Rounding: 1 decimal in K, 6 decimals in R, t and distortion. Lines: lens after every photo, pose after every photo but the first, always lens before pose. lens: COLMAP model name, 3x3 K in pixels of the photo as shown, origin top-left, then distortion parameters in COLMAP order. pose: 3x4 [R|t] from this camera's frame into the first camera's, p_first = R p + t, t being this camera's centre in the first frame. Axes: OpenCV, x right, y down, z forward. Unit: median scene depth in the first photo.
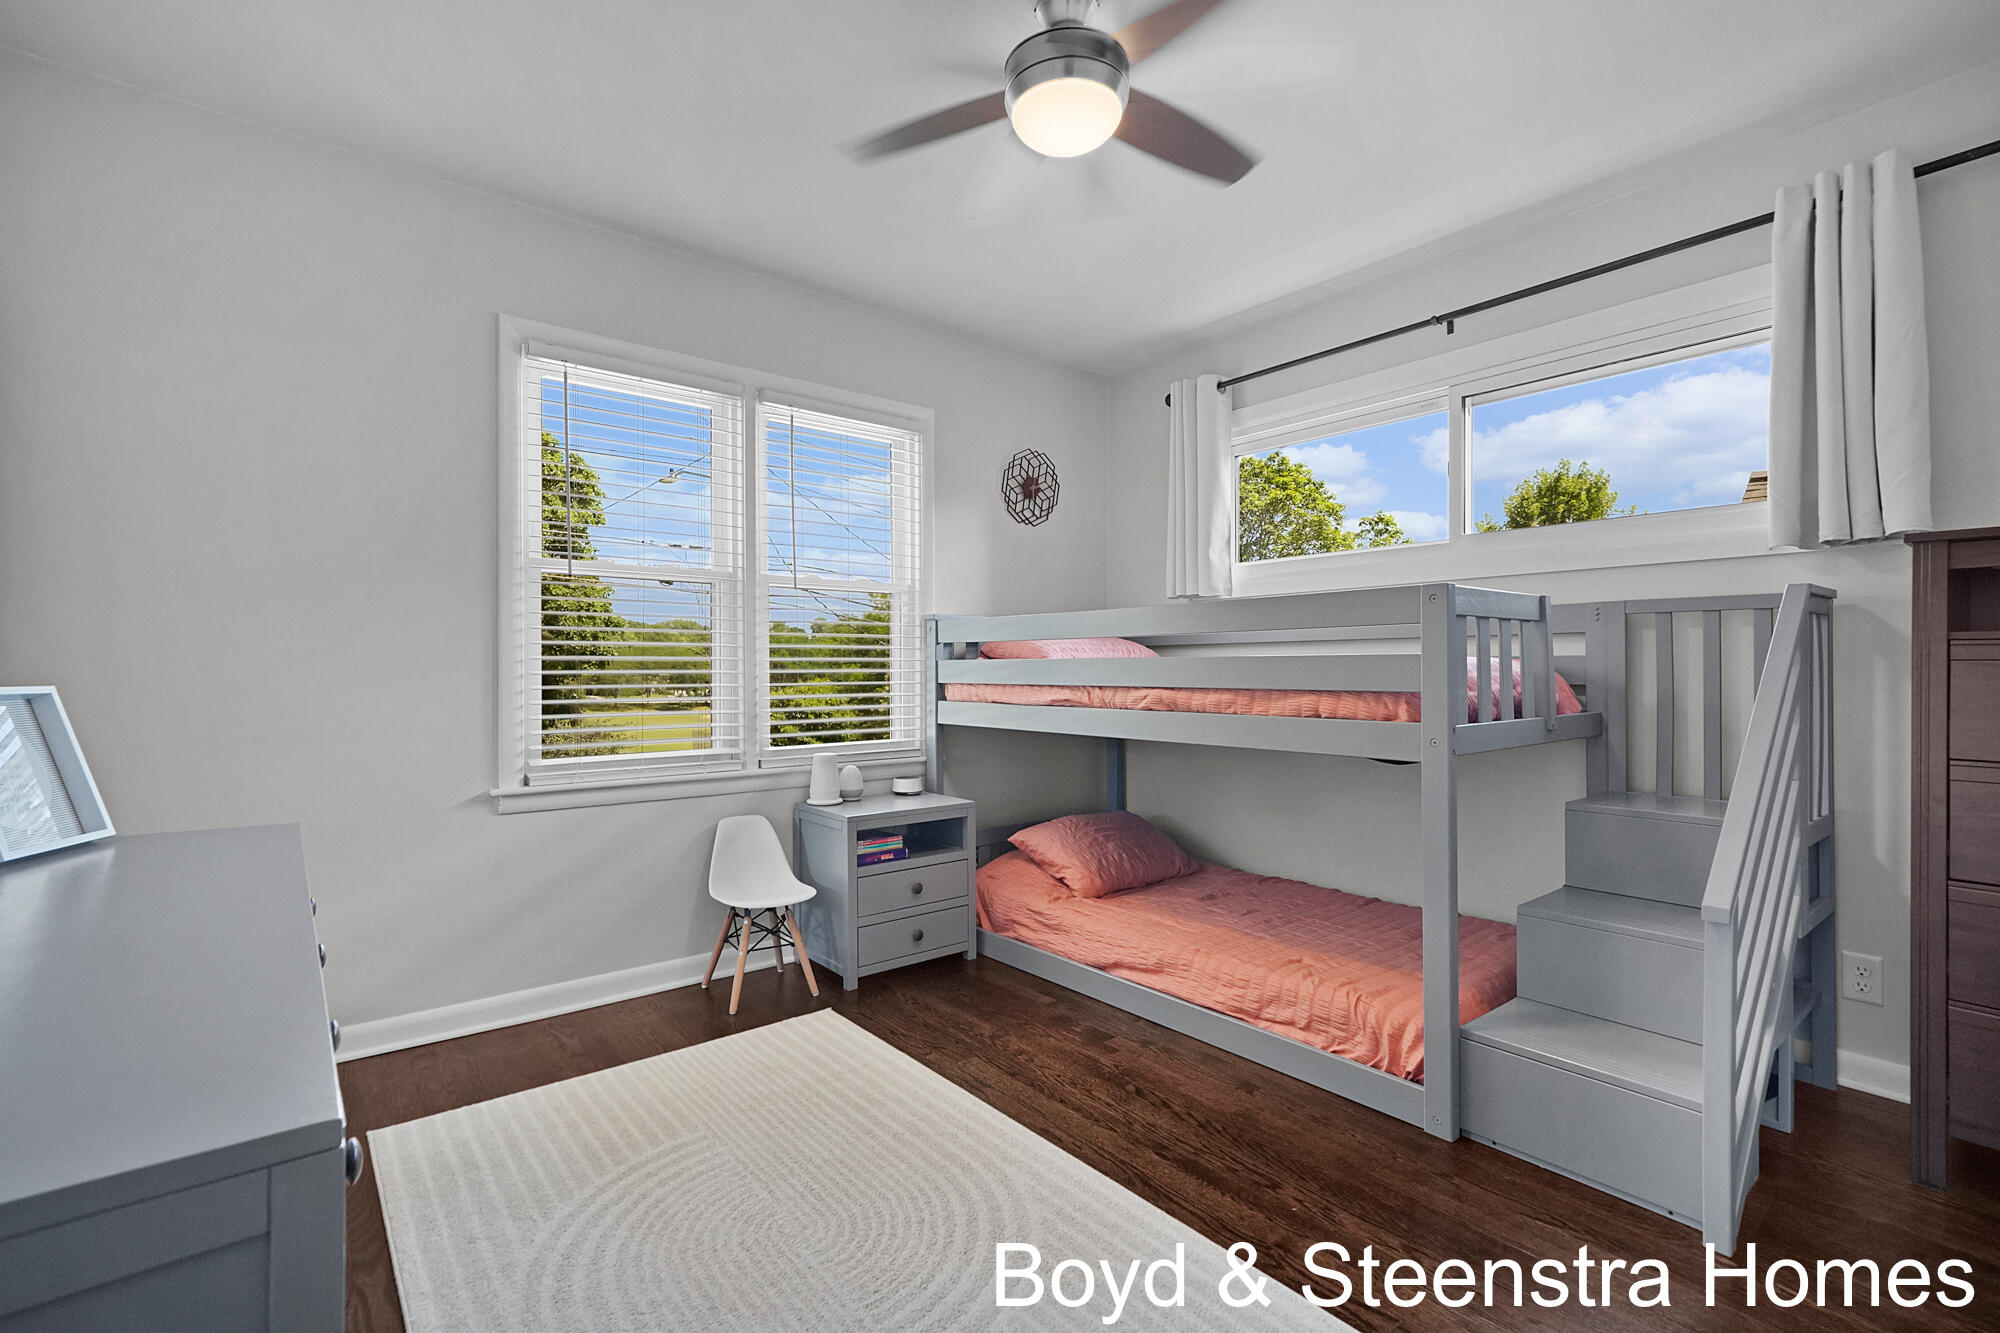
lens RADIAL K [[899.8, 0, 1000.0], [0, 899.8, 666.5], [0, 0, 1]] dist [0.000576, 0.000237]
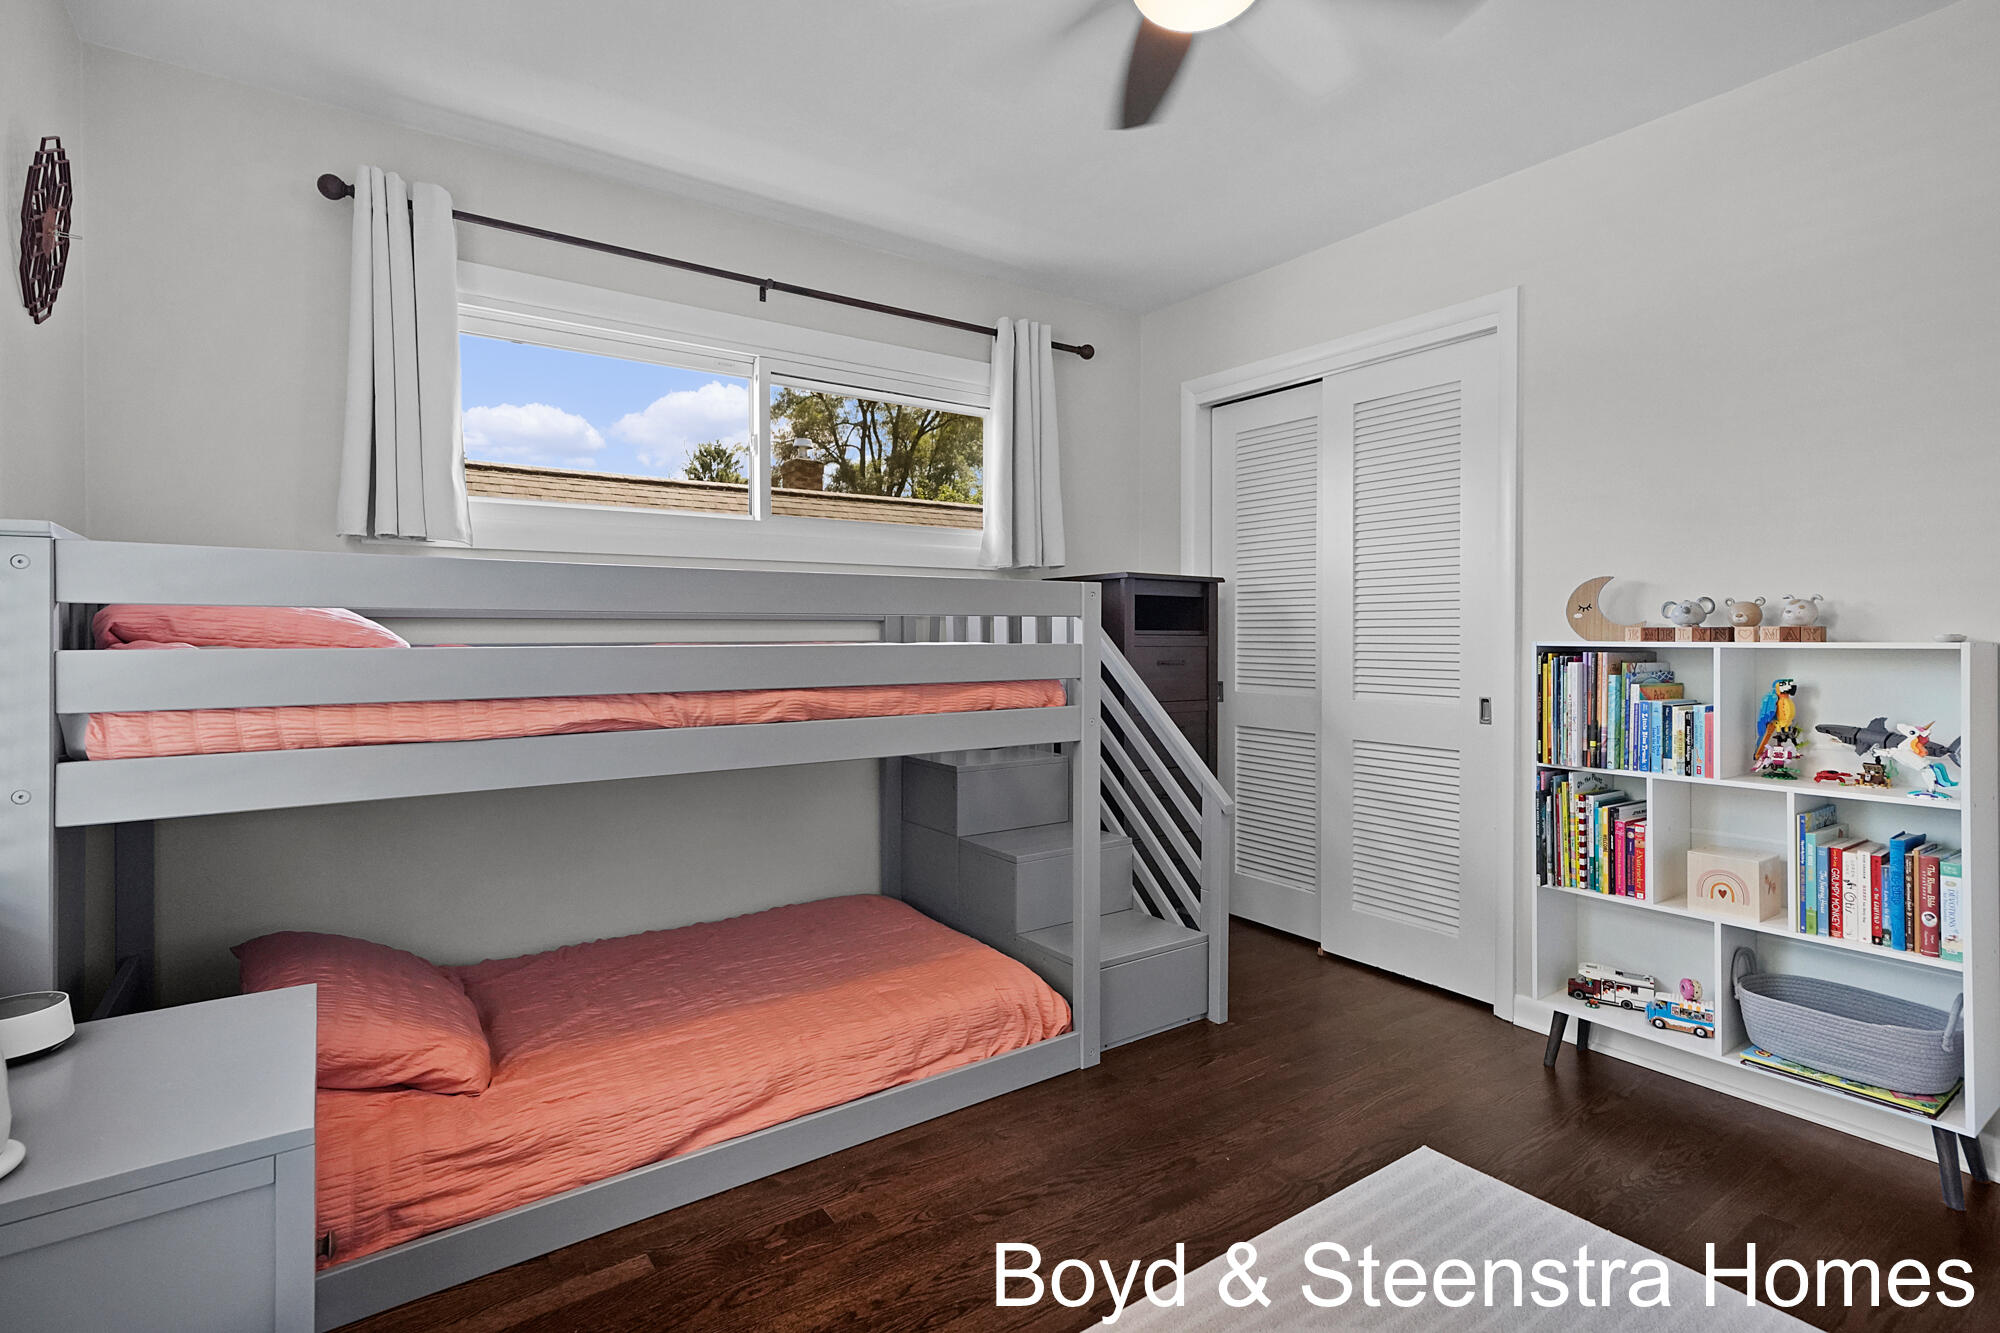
lens RADIAL K [[944.1, 0, 981.3], [0, 944.1, 633.5], [0, 0, 1]] dist [0.003450, 0.000461]
pose [[0.078792, 0.003820, 0.996884, -0.533657], [-0.001543, 0.999992, -0.003709, -0.016844], [-0.996890, -0.001246, 0.078798, 0.771352]]
